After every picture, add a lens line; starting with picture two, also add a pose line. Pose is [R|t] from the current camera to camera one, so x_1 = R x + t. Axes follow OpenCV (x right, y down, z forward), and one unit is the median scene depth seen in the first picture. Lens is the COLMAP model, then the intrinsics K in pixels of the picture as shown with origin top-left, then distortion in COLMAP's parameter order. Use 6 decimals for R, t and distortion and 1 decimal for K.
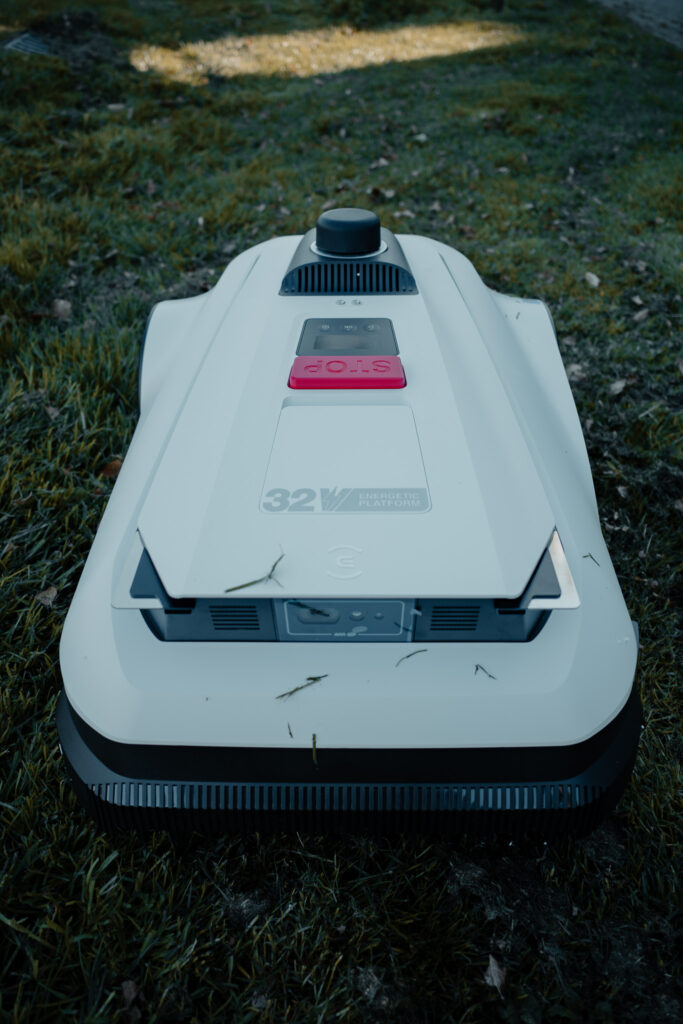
lens RADIAL K [[829.7, 0, 338.8], [0, 829.7, 511.6], [0, 0, 1]] dist [-0.014328, 0.008787]
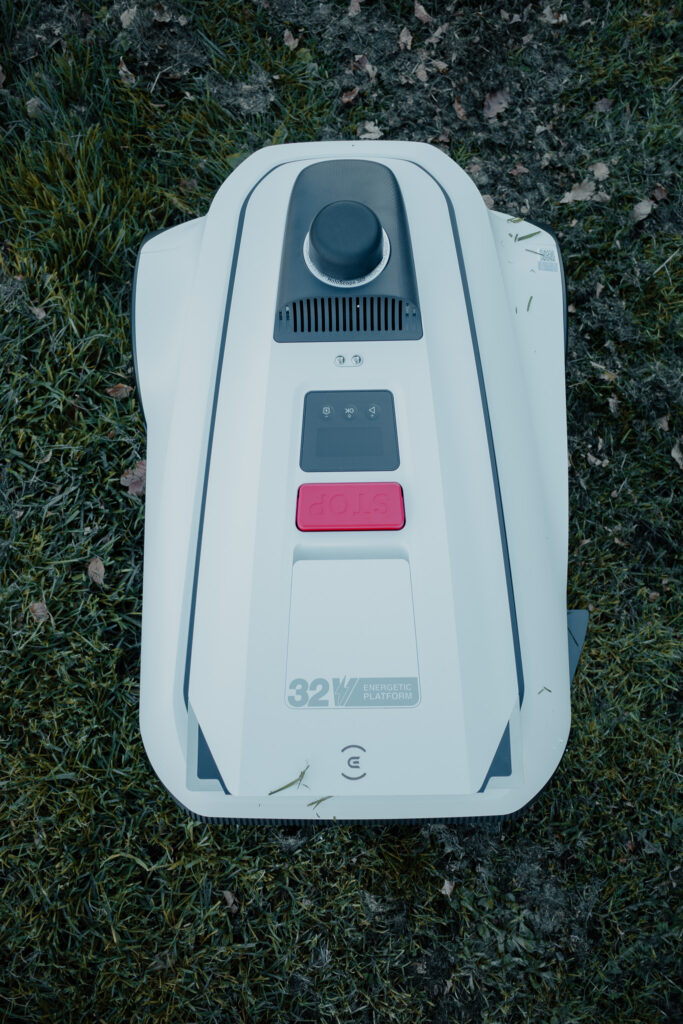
lens RADIAL K [[829.7, 0, 343.0], [0, 829.7, 511.4], [0, 0, 1]] dist [-0.014328, 0.008787]
pose [[0.999602, -0.028200, -0.000649, 0.001327], [0.021705, 0.754285, 0.656188, -1.033284], [-0.018015, -0.655941, 0.754597, 0.229263]]
